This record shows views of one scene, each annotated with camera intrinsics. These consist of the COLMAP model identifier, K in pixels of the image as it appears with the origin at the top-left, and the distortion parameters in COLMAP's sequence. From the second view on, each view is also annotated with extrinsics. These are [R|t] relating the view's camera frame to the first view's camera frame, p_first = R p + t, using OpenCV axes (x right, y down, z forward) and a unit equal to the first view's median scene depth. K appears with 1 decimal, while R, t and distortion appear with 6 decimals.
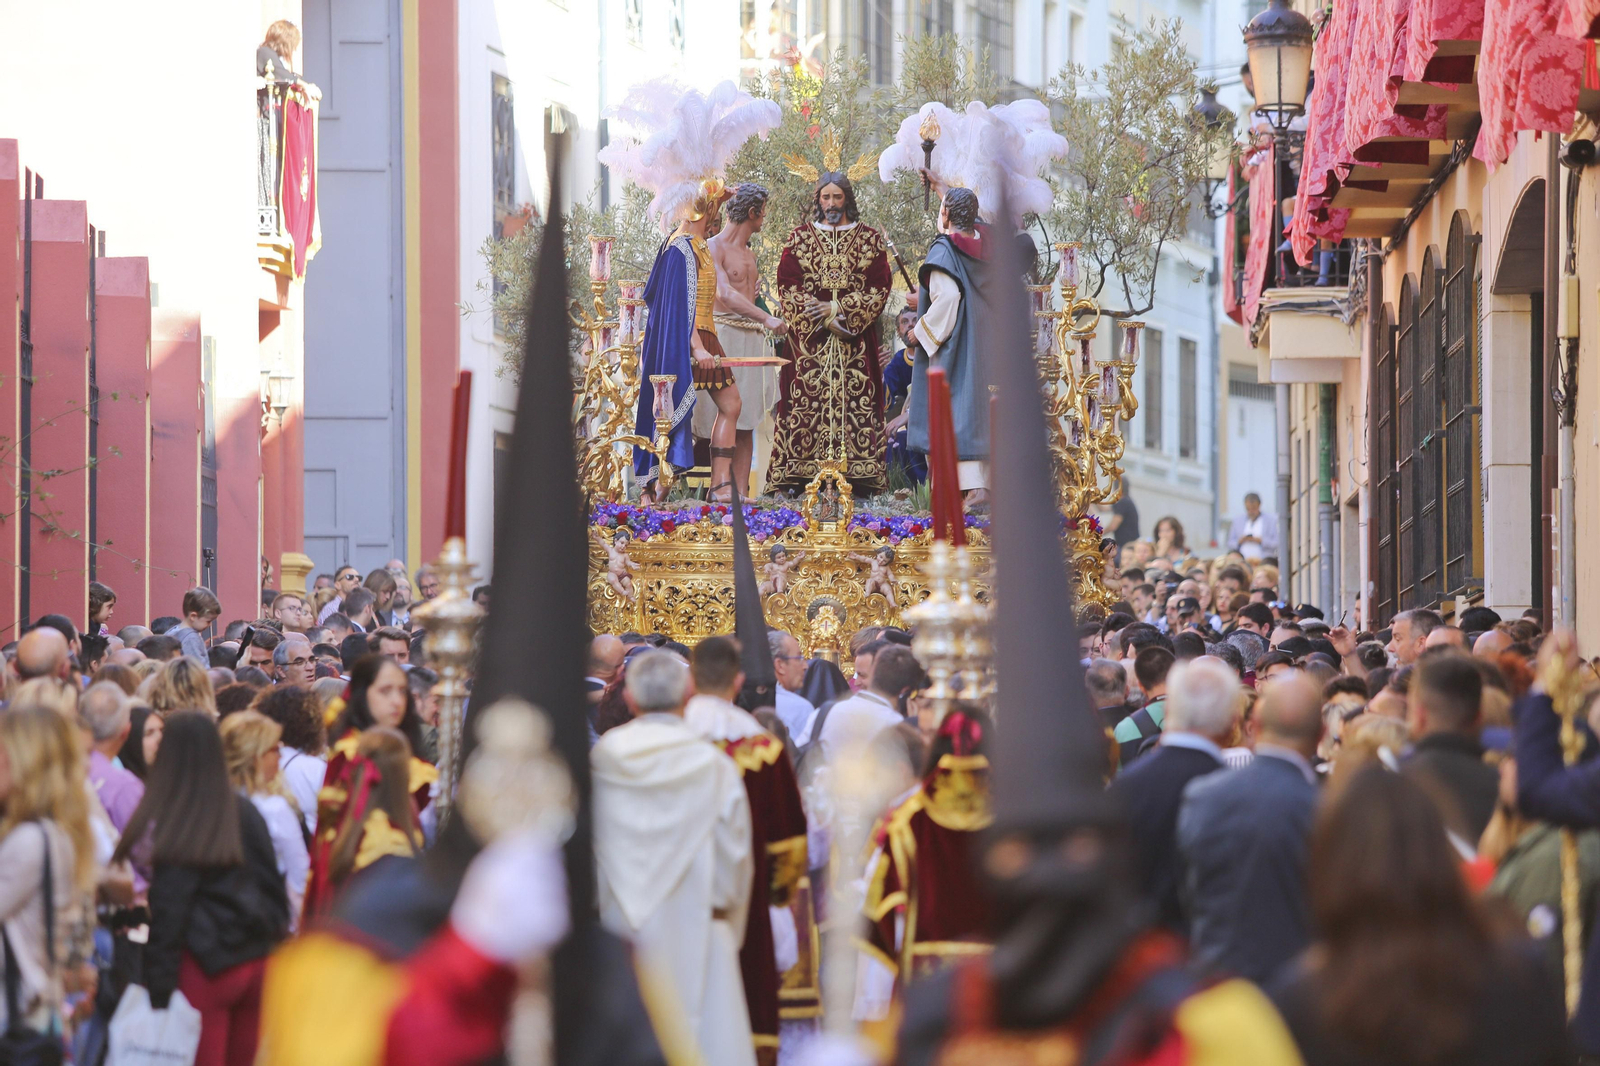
lens RADIAL K [[4517.0, 0, 799.8], [0, 4517.0, 533.1], [0, 0, 1]] dist [0.044419, -0.073936]
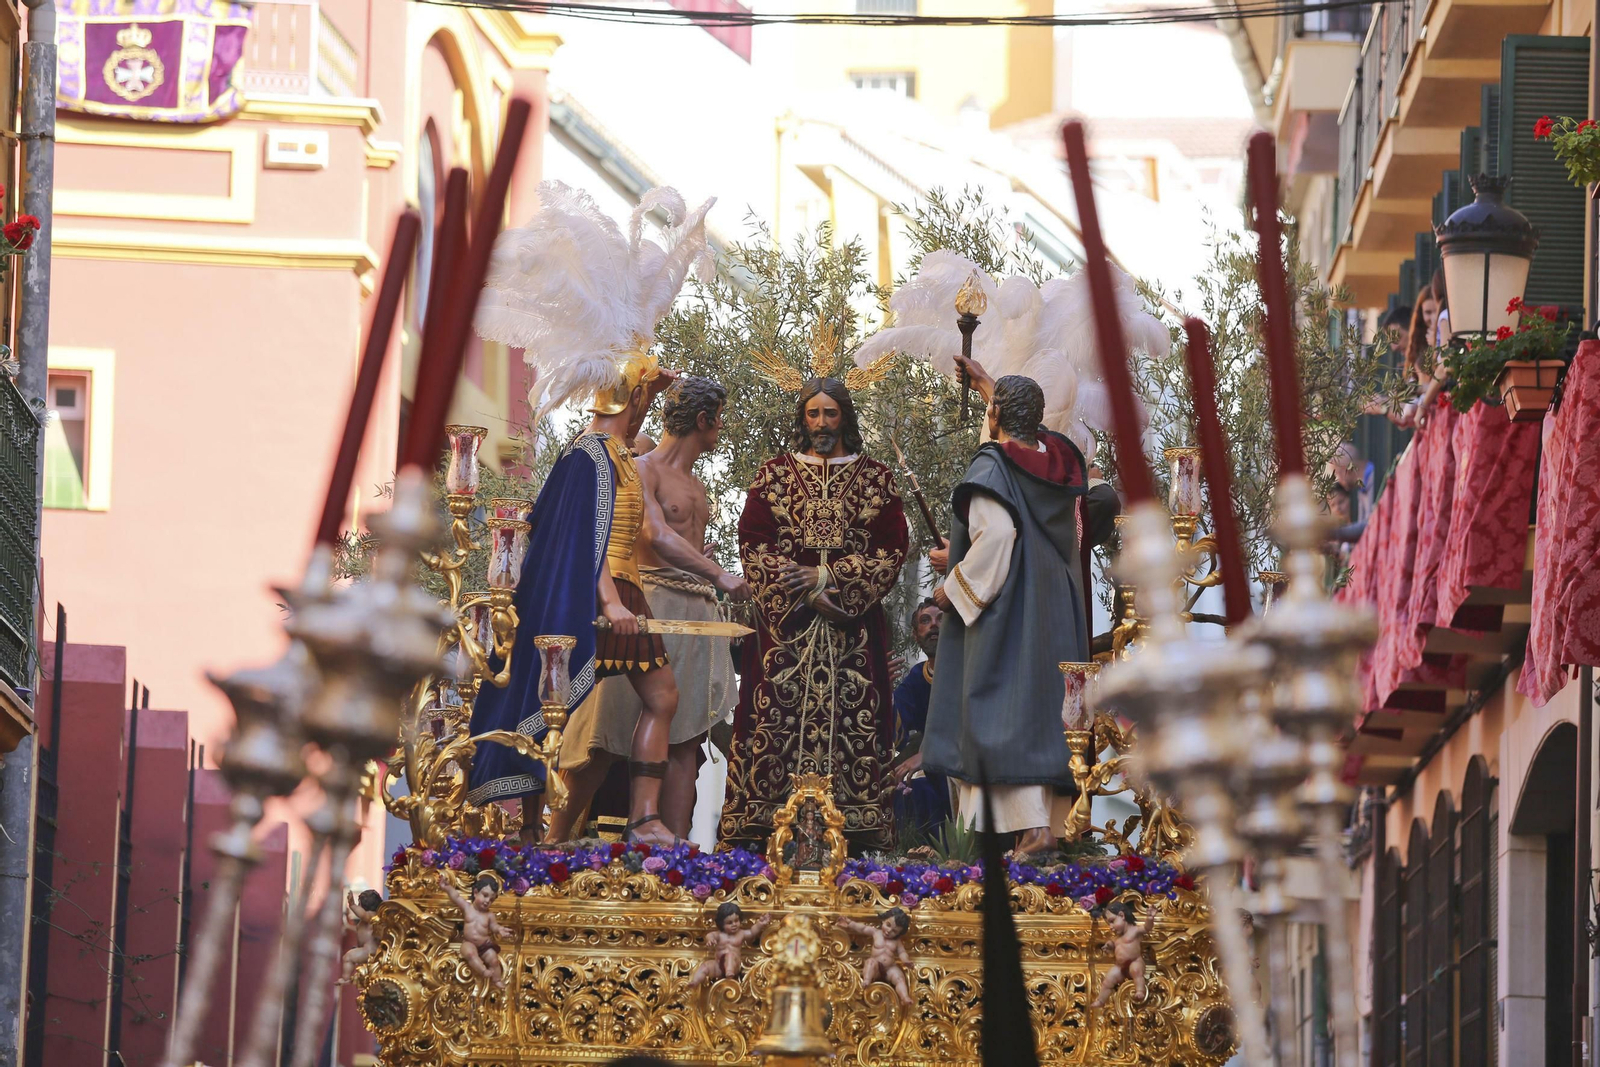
lens RADIAL K [[7410.9, 0, 778.9], [0, 7410.9, 550.1], [0, 0, 1]] dist [0.980472, 10.766993]
pose [[0.999827, 0.018500, 0.001903, -0.000709], [-0.018407, 0.998996, -0.040852, -0.005635], [-0.002657, 0.040810, 0.999163, -0.071647]]
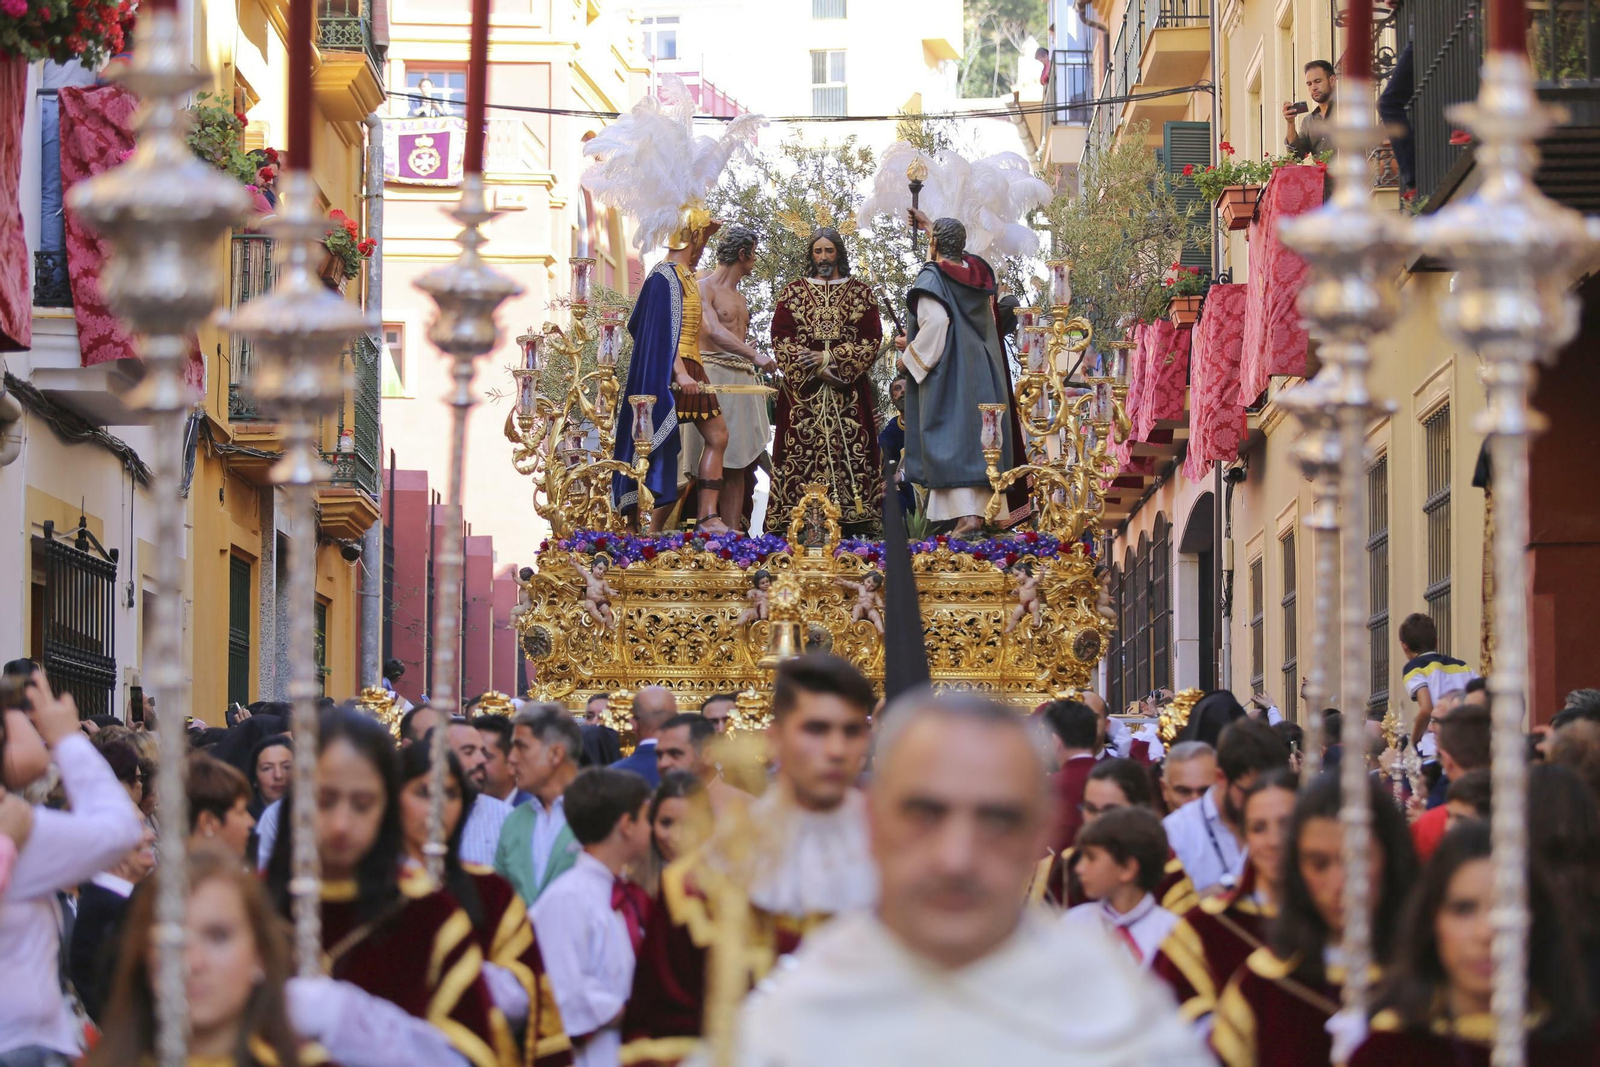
lens RADIAL K [[6775.0, 0, 805.6], [0, 6775.0, 640.2], [0, 0, 1]] dist [0.705526, 1.627155]
pose [[0.999985, -0.005441, 0.000741, 0.004008], [0.005419, 0.999629, 0.026696, -0.025589], [-0.000886, -0.026691, 0.999643, -0.543514]]
